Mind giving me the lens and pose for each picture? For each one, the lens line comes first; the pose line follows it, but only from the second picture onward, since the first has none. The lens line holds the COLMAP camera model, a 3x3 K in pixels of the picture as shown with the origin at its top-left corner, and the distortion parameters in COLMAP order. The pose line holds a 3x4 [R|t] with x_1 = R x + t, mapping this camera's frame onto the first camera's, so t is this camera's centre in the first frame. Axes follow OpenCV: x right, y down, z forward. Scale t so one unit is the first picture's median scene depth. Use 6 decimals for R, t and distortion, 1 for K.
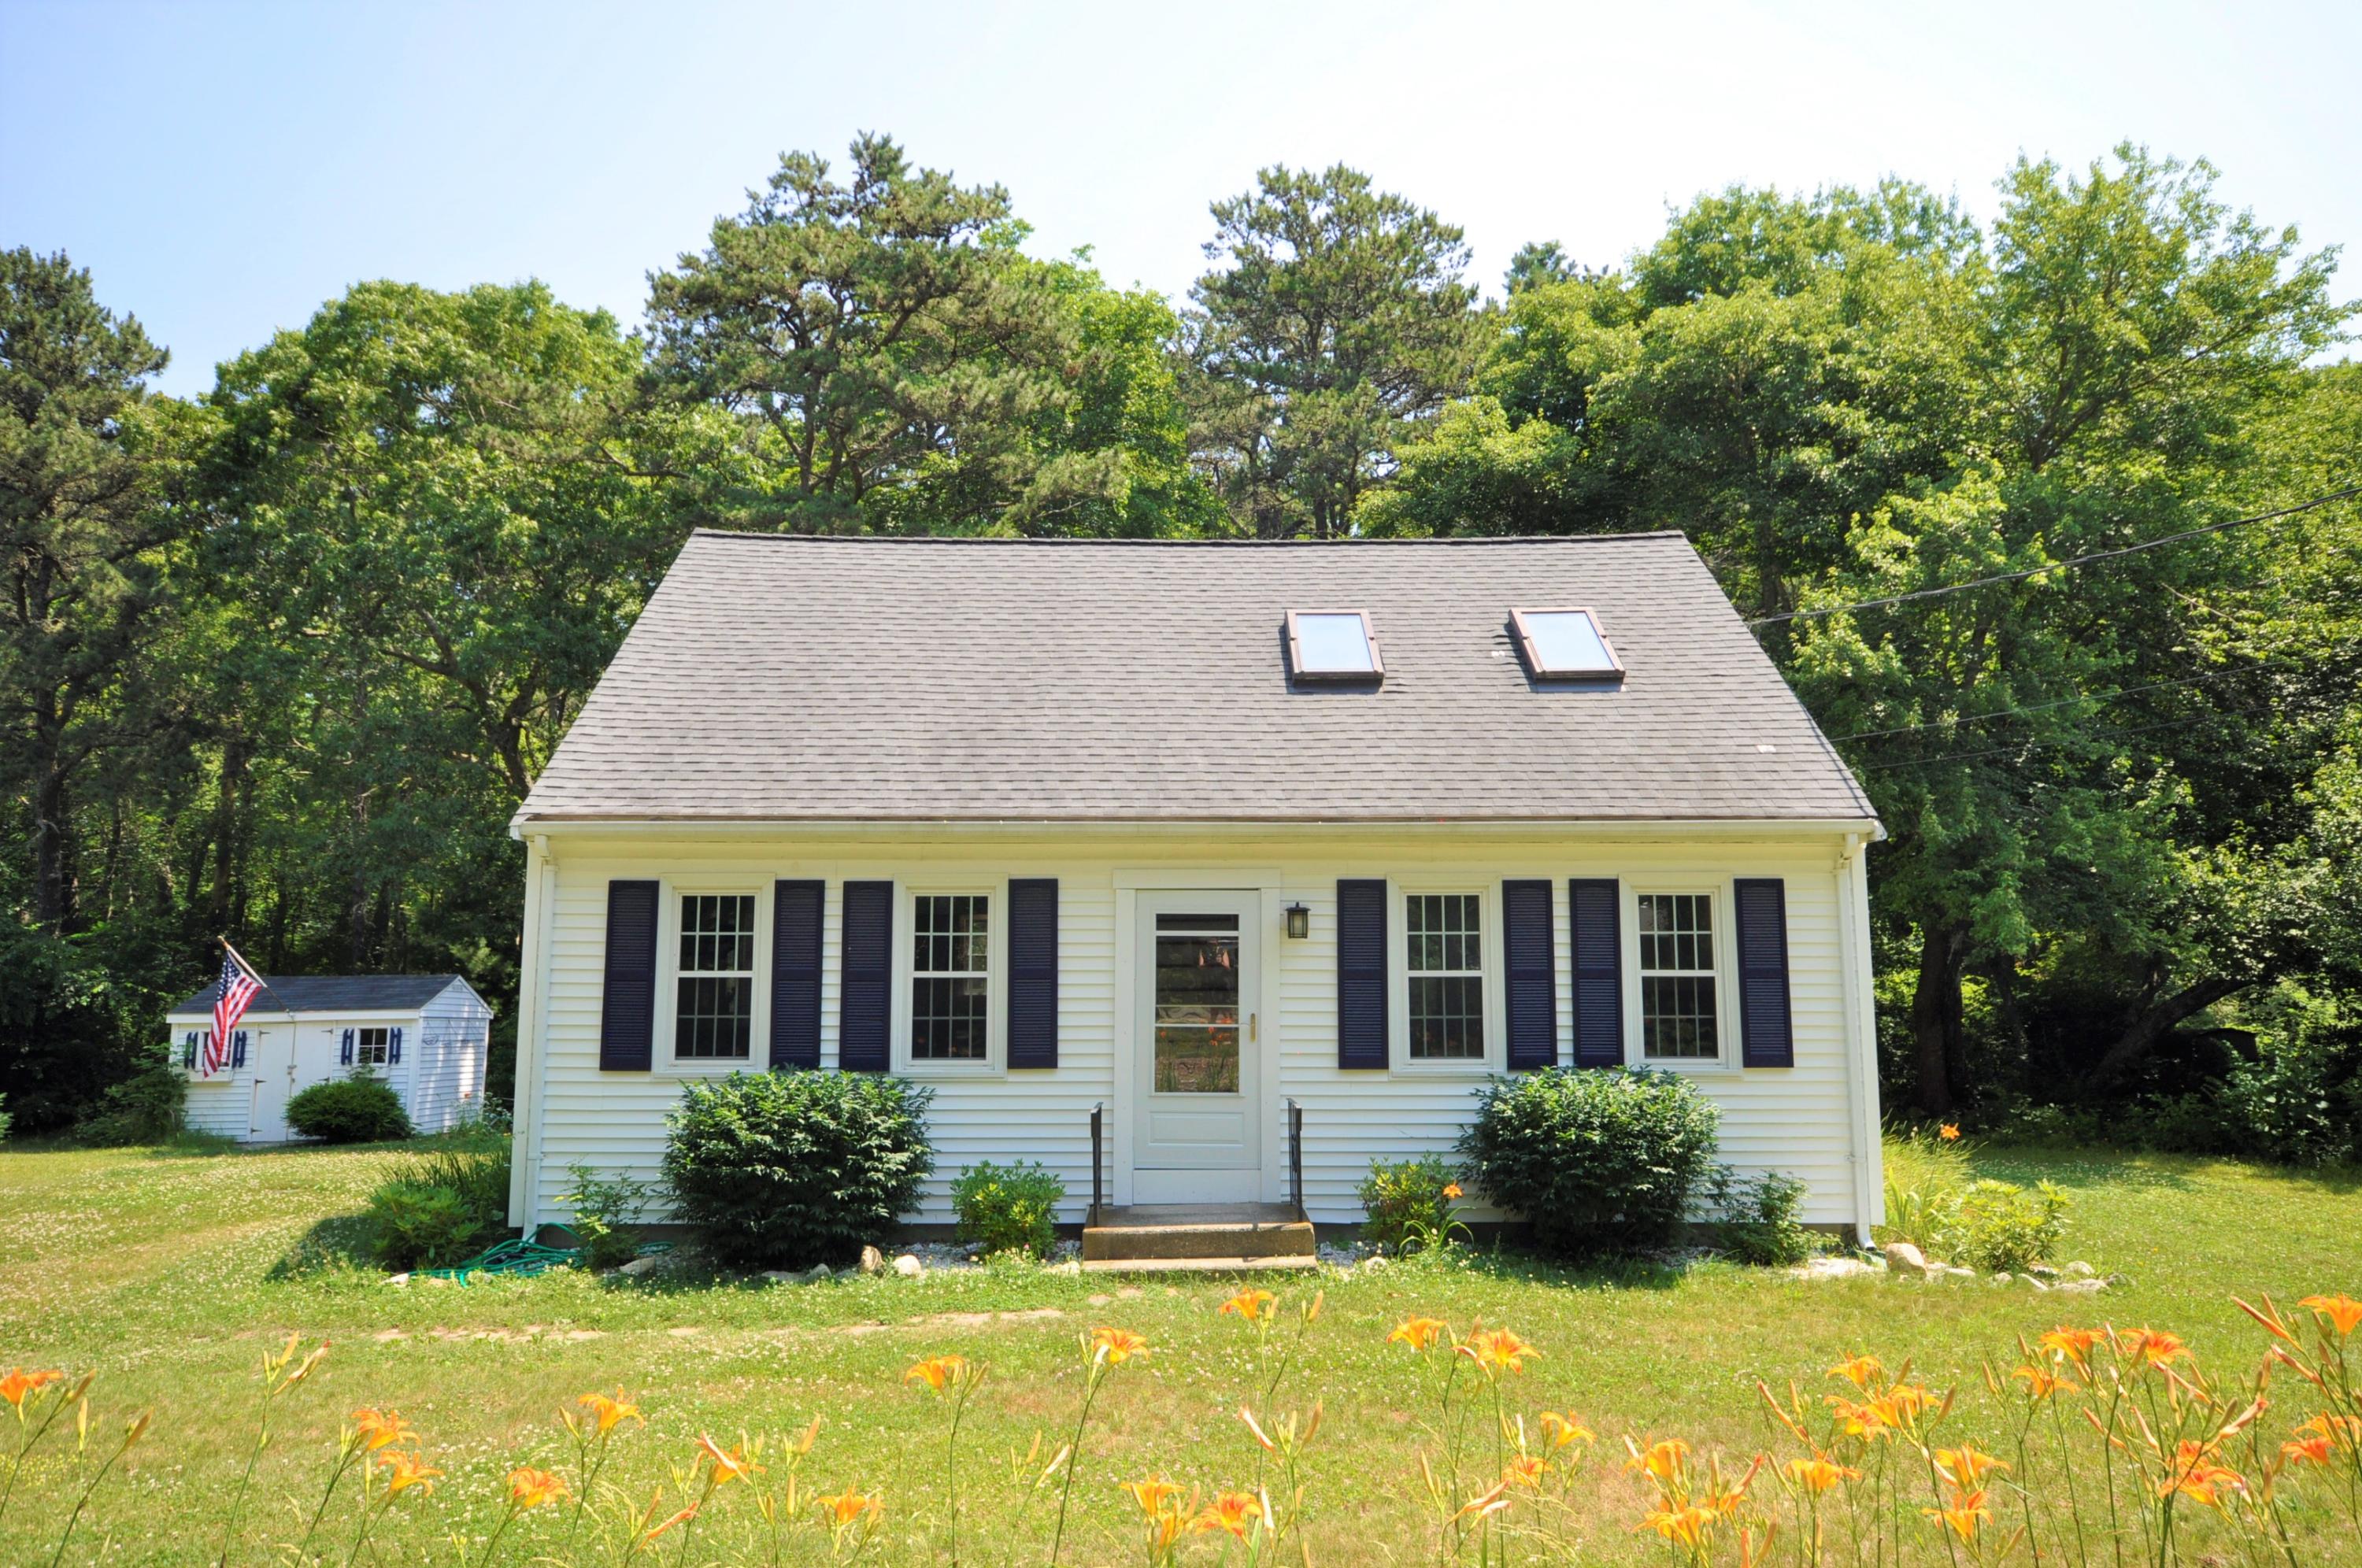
lens RADIAL K [[1557.7, 0, 1184.9], [0, 1557.7, 786.7], [0, 0, 1]] dist [0.010263, 0.009774]
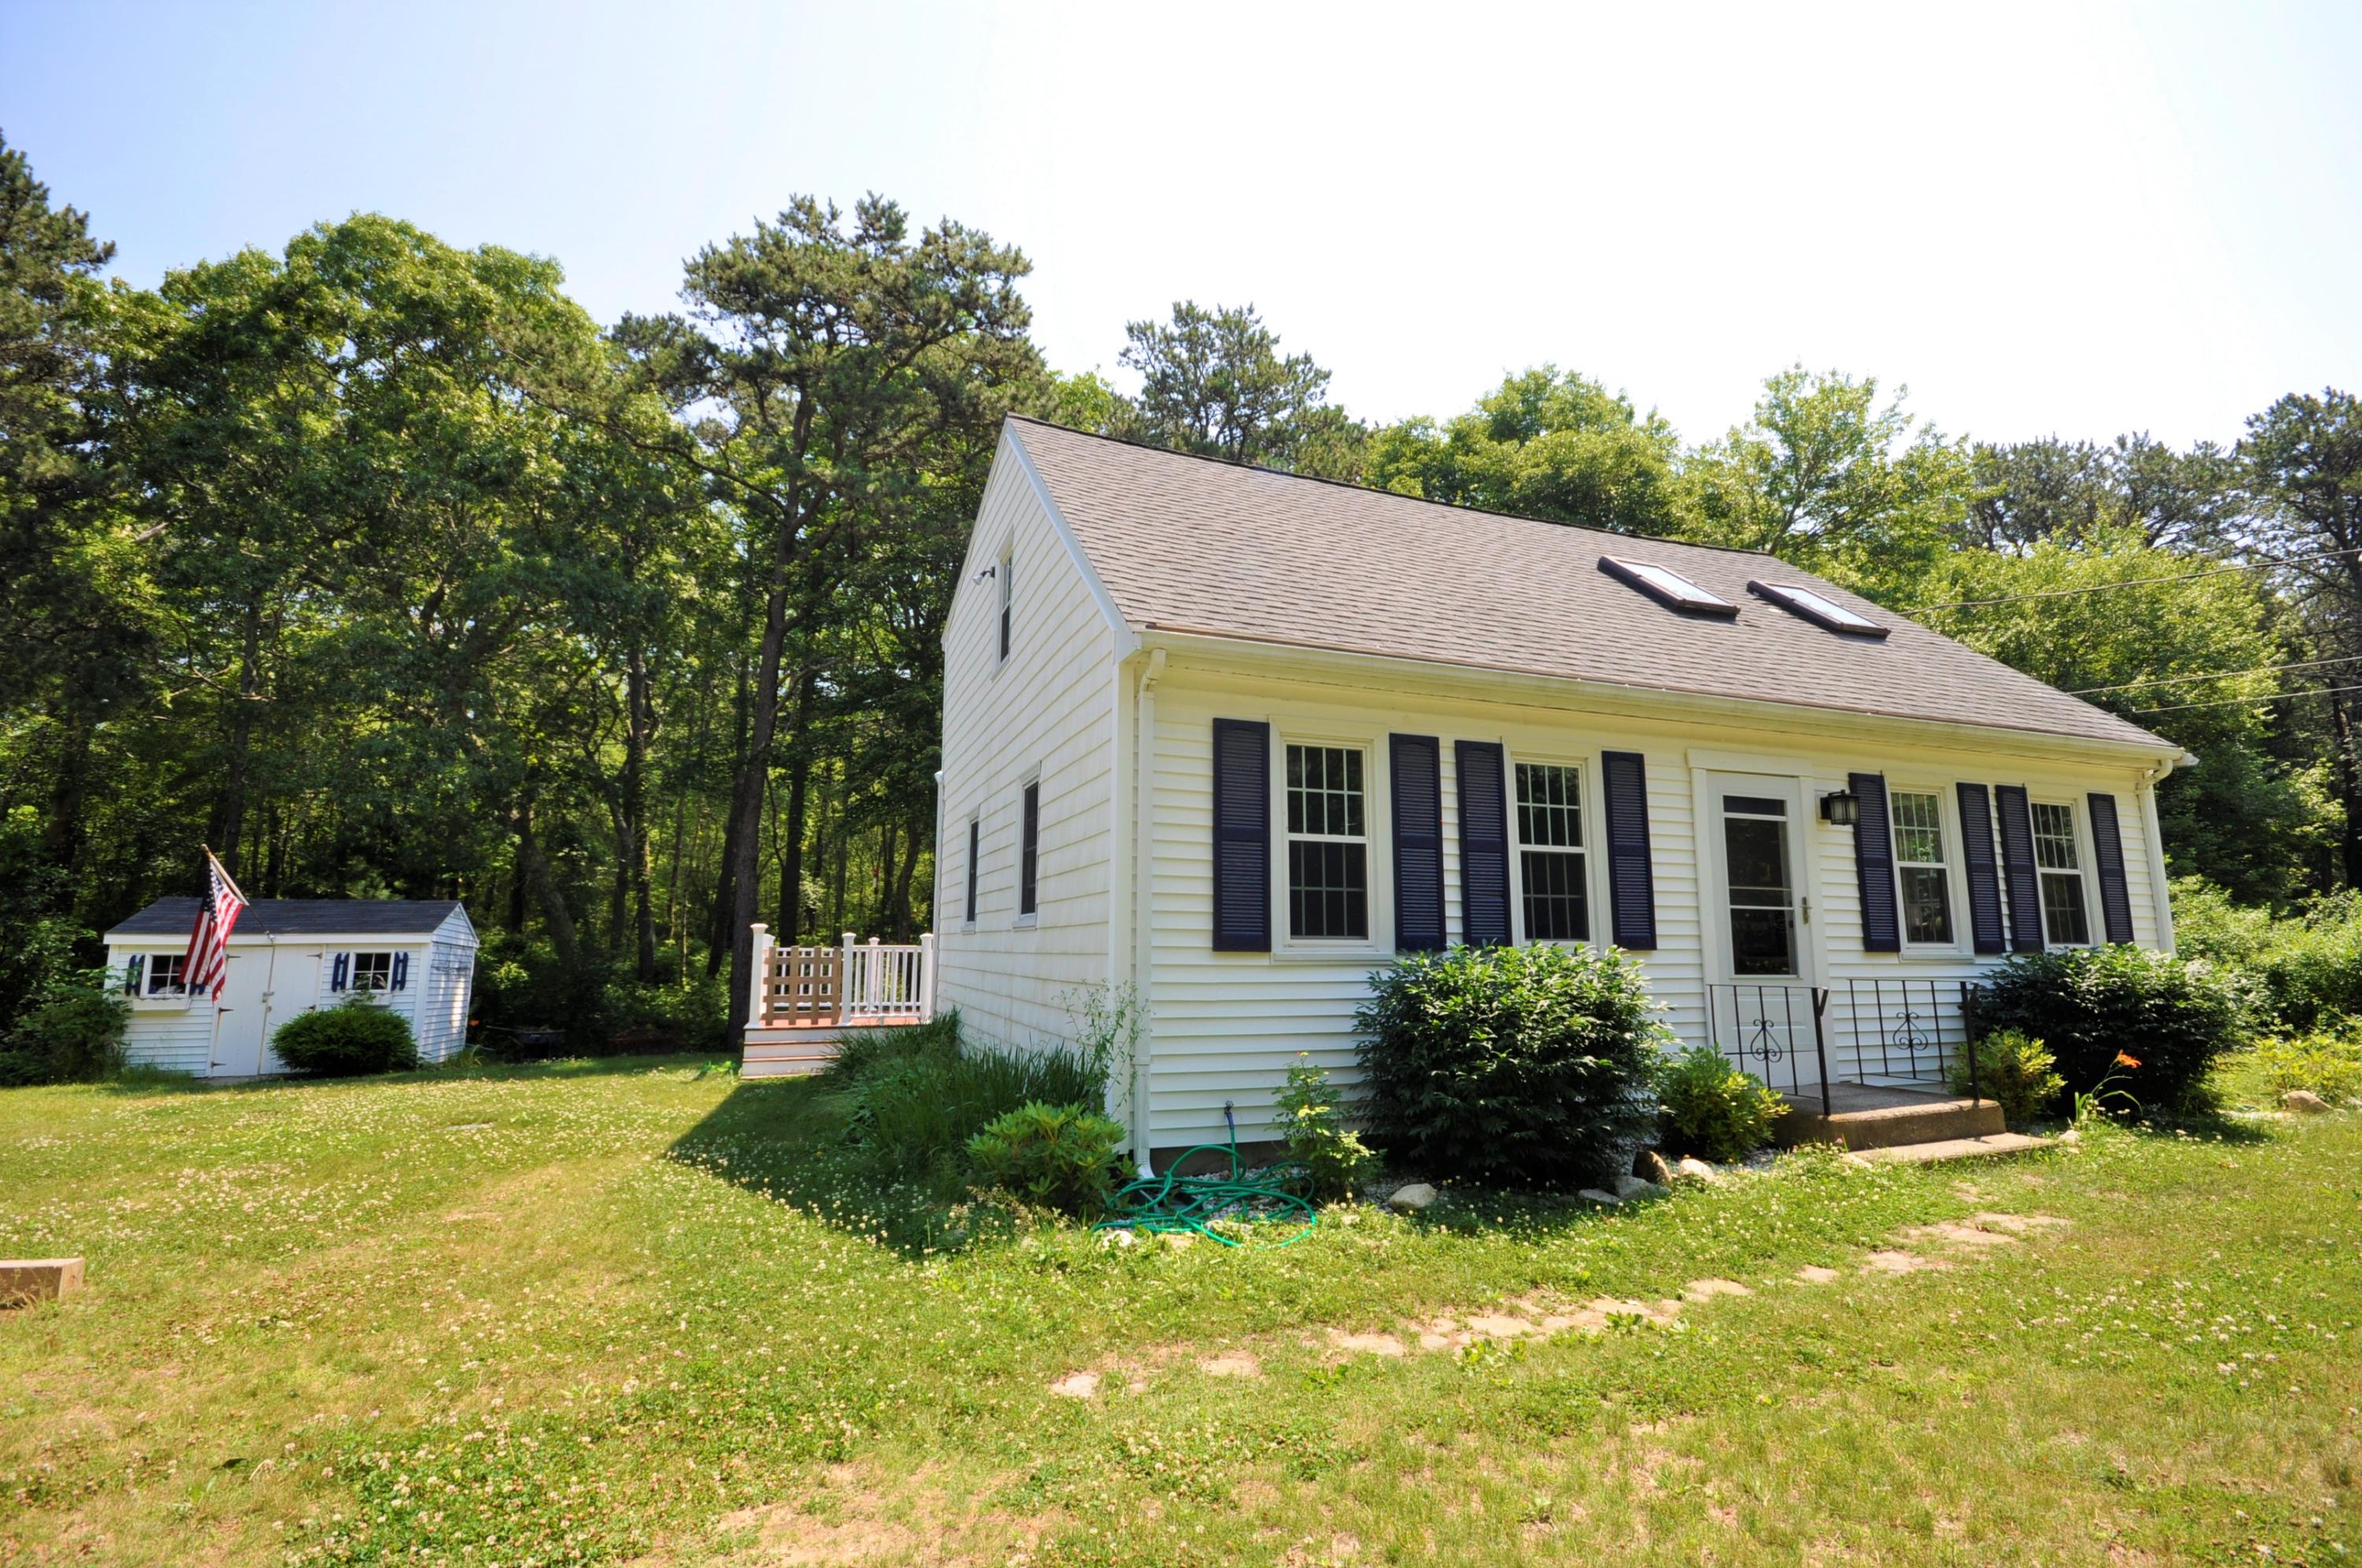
lens RADIAL K [[1039.9, 0, 1184.6], [0, 1039.9, 790.8], [0, 0, 1]] dist [-0.004897, -0.005066]
pose [[0.939268, 0.055301, 0.338699, -0.280115], [-0.045190, 0.998268, -0.037671, 0.059036], [-0.340196, 0.020078, 0.940140, 0.246298]]
